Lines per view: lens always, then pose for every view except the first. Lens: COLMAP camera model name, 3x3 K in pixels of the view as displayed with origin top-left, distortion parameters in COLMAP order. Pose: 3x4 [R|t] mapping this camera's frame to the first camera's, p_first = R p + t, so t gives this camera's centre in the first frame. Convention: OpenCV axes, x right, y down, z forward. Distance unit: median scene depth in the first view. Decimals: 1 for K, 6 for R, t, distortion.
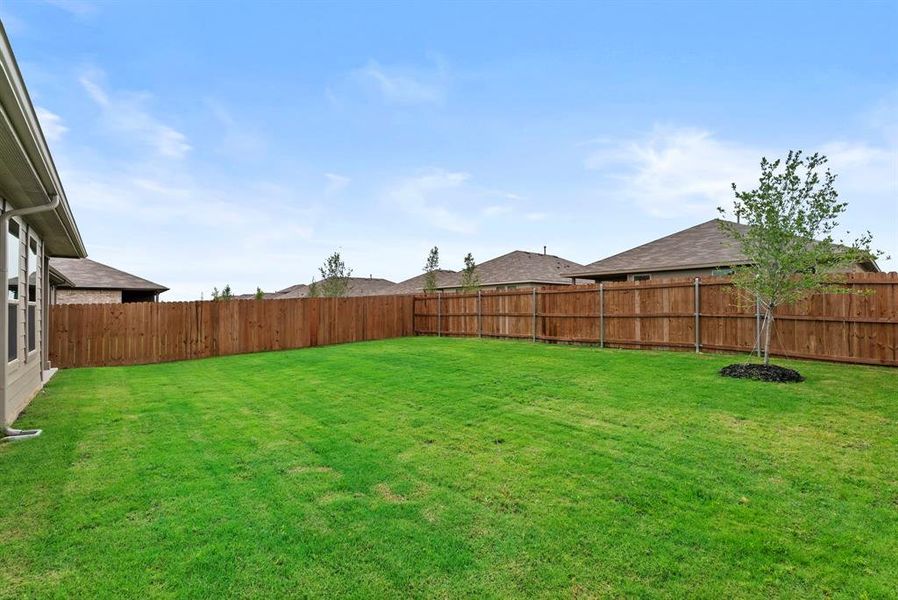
lens RADIAL K [[400.7, 0, 449.0], [0, 400.7, 300.0], [0, 0, 1]] dist [-0.008255, 0.000079]
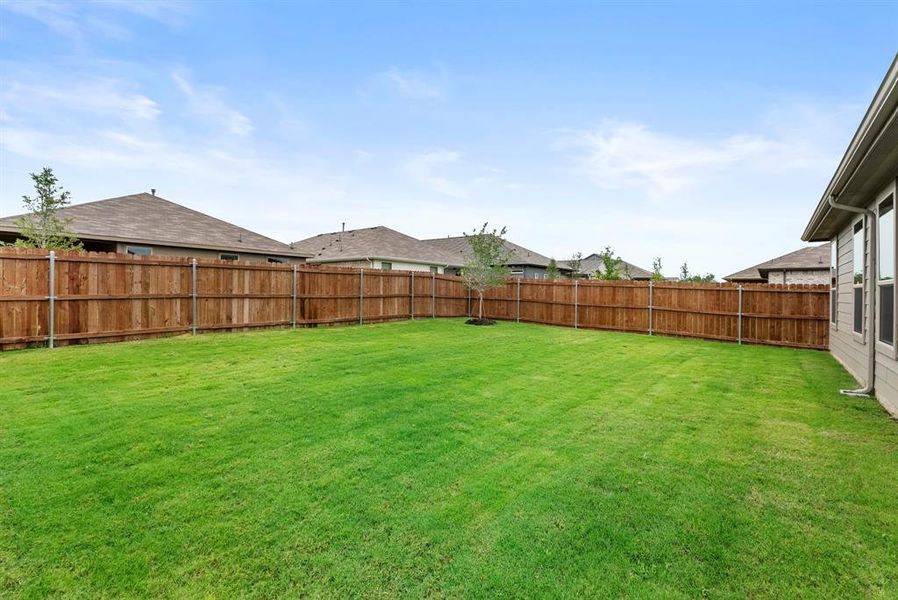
lens RADIAL K [[400.7, 0, 449.0], [0, 400.7, 300.0], [0, 0, 1]] dist [-0.008255, 0.000079]
pose [[-0.185579, -0.015298, 0.982510, -0.681143], [-0.031466, 0.999459, 0.009618, 0.026693], [-0.982125, -0.029131, -0.185960, 0.838580]]
